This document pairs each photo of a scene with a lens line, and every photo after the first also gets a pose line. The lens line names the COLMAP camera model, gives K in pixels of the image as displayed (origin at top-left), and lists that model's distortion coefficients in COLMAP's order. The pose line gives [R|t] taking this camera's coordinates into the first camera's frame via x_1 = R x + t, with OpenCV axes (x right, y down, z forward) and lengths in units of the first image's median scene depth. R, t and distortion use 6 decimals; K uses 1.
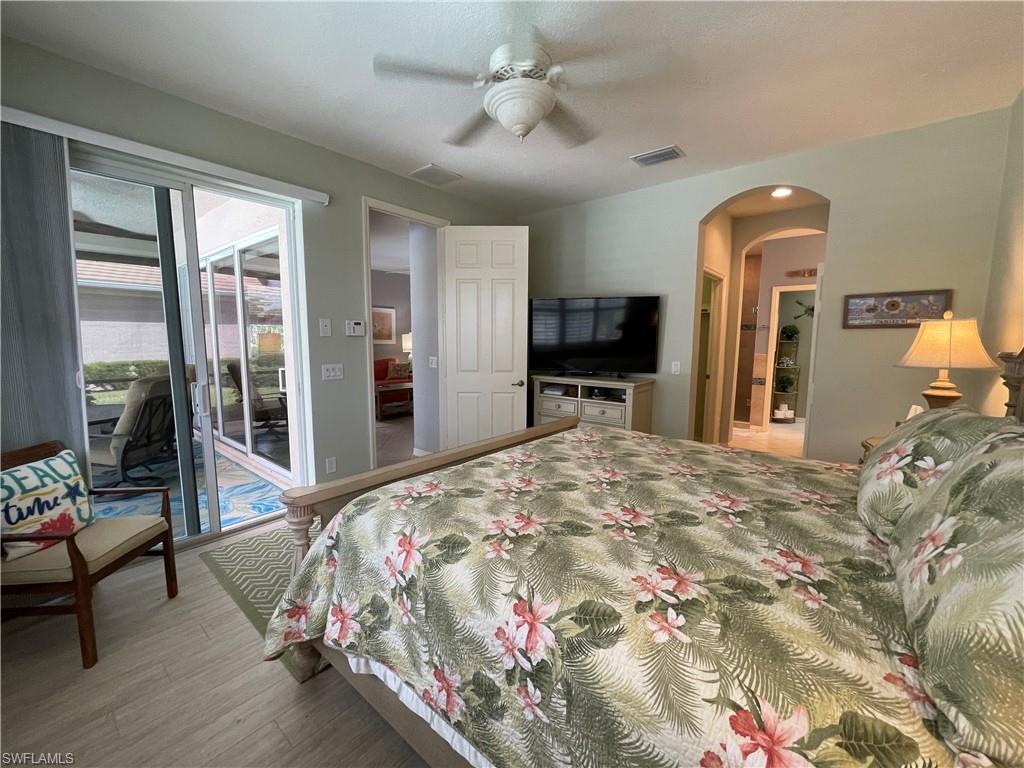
lens RADIAL K [[413.3, 0, 512.0], [0, 413.3, 384.0], [0, 0, 1]] dist [-0.001489, -0.000231]
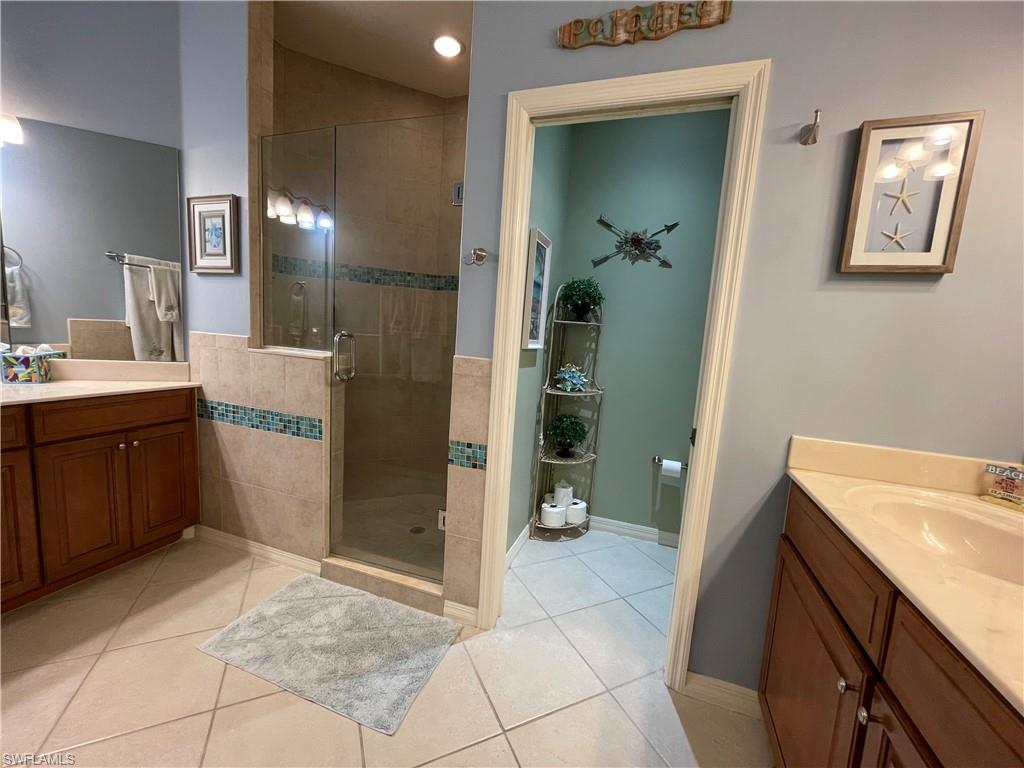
lens RADIAL K [[413.3, 0, 512.0], [0, 413.3, 384.0], [0, 0, 1]] dist [-0.001489, -0.000231]
pose [[0.935892, 0.011131, 0.352111, 0.482818], [-0.019952, 0.999571, 0.021433, -0.054995], [-0.351722, -0.027085, 0.935713, 0.669350]]
